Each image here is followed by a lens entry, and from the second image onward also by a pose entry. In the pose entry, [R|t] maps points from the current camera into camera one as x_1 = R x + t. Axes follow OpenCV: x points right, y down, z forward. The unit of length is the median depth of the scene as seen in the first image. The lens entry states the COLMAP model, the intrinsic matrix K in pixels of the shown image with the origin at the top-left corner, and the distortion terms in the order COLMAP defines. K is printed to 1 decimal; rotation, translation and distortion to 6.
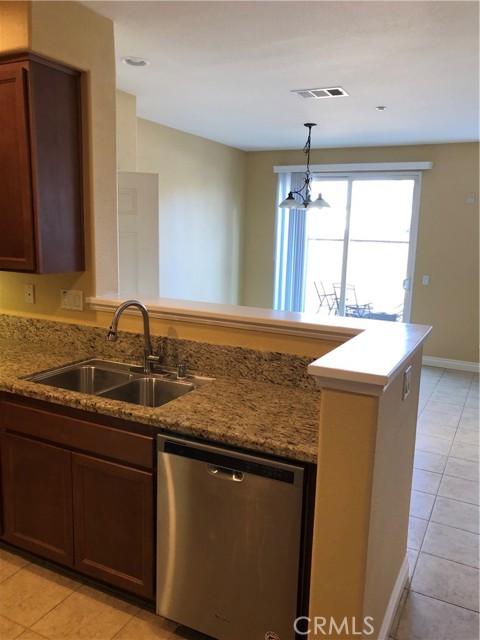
lens RADIAL K [[521.5, 0, 240.0], [0, 521.5, 320.0], [0, 0, 1]] dist [0.060564, -0.109865]
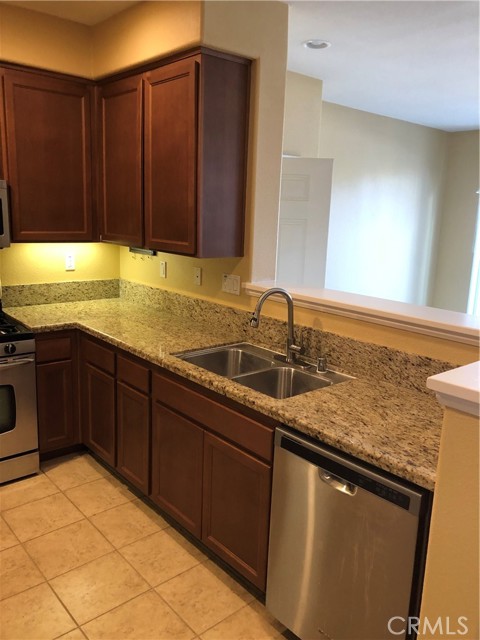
lens RADIAL K [[521.1, 0, 239.0], [0, 521.1, 311.4], [0, 0, 1]] dist [0.011424, -0.008151]
pose [[0.919187, 0.078483, -0.385922, 0.112140], [-0.075624, 0.996880, 0.022610, -0.010045], [0.386492, 0.008402, 0.922254, 0.070200]]
